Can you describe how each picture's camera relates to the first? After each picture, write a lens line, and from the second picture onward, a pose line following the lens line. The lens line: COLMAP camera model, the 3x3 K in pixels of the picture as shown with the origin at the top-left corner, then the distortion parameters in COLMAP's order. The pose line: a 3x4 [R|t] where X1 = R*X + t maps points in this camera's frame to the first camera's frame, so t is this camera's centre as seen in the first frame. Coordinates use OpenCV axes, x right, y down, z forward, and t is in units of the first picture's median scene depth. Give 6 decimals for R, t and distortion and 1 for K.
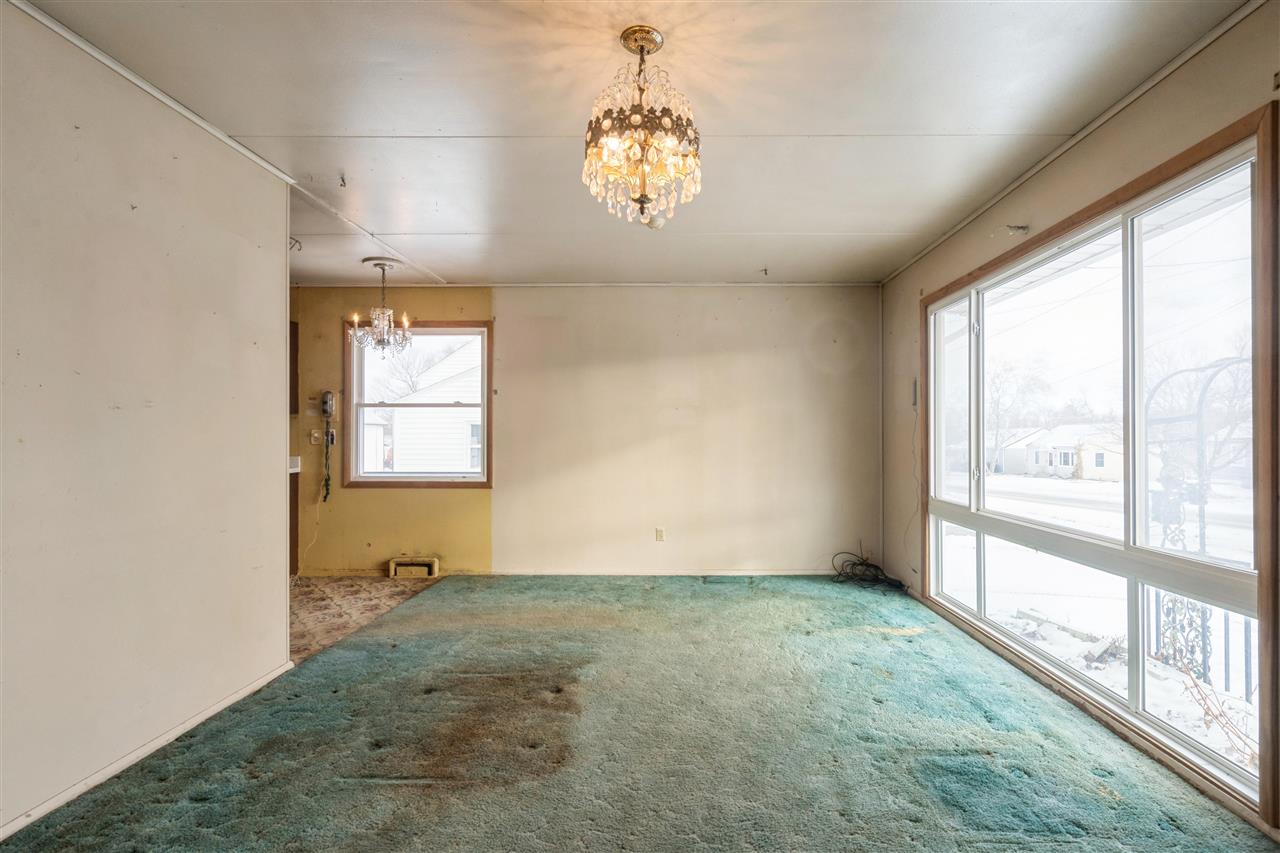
lens RADIAL K [[591.7, 0, 678.0], [0, 591.7, 436.1], [0, 0, 1]] dist [-0.006801, 0.001145]
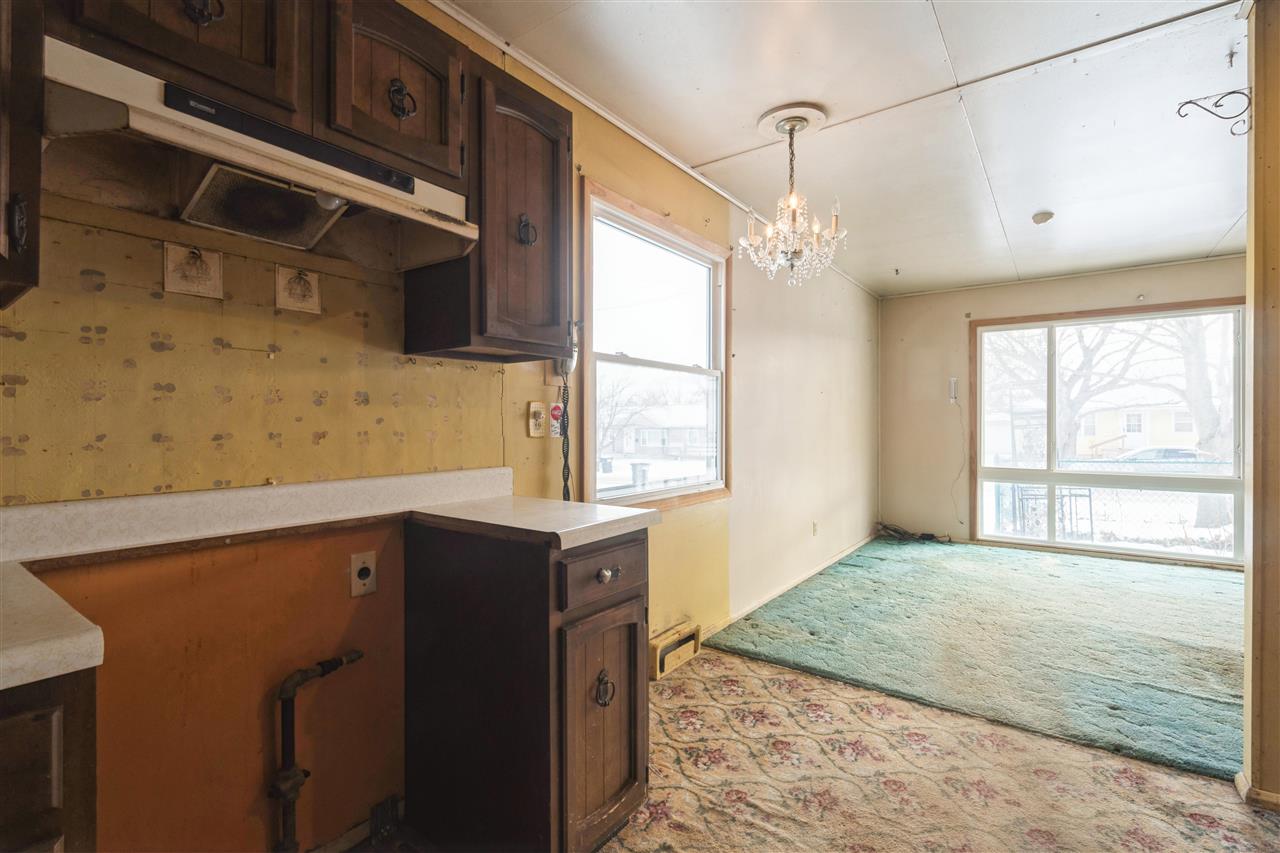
lens RADIAL K [[576.4, 0, 643.1], [0, 576.4, 425.7], [0, 0, 1]] dist [-0.002448, 0.000511]
pose [[0.587904, -0.001853, 0.808928, -1.333329], [-0.000640, 0.999996, 0.002756, 0.006791], [-0.808930, -0.002138, 0.587901, 1.007686]]
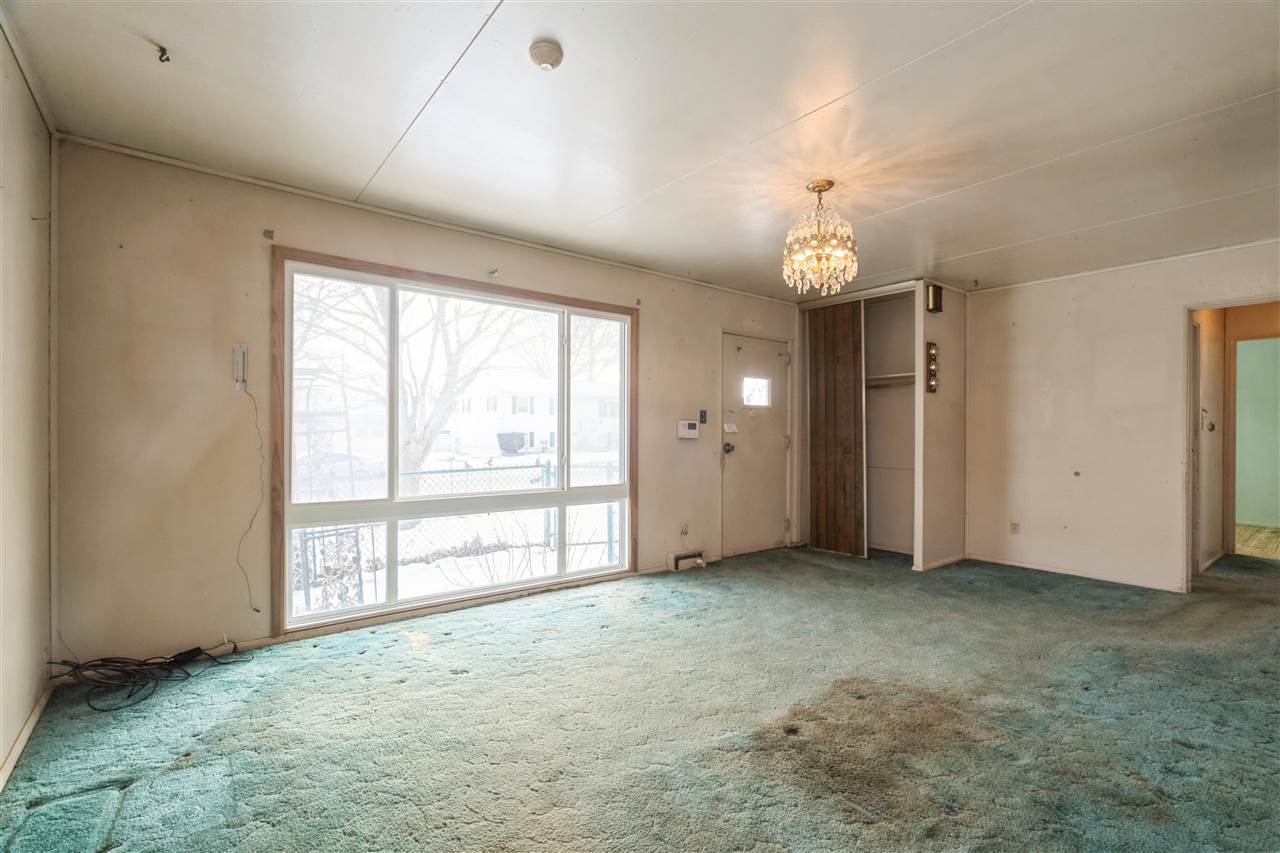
lens RADIAL K [[579.0, 0, 642.9], [0, 579.0, 433.4], [0, 0, 1]] dist [-0.003350, 0.000283]
pose [[-0.619890, -0.002969, 0.784683, -0.562297], [-0.006857, 0.999975, -0.001634, 0.009449], [-0.784659, -0.006394, -0.619895, 1.319847]]
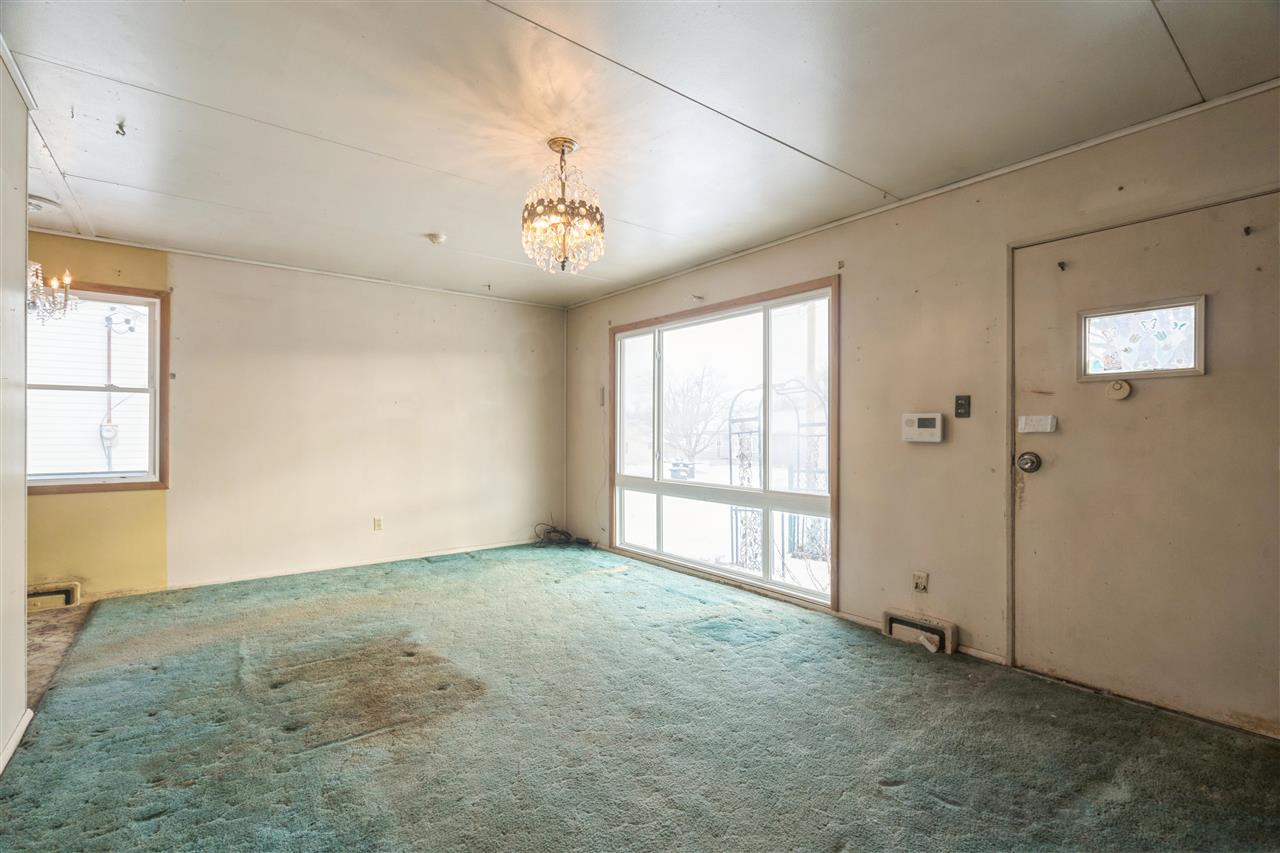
lens RADIAL K [[579.0, 0, 642.9], [0, 579.0, 433.4], [0, 0, 1]] dist [-0.003350, 0.000283]
pose [[0.786415, -0.001489, 0.617697, -0.422913], [-0.003832, 0.999966, 0.007290, -0.000455], [-0.617687, -0.008100, 0.786382, -0.110155]]
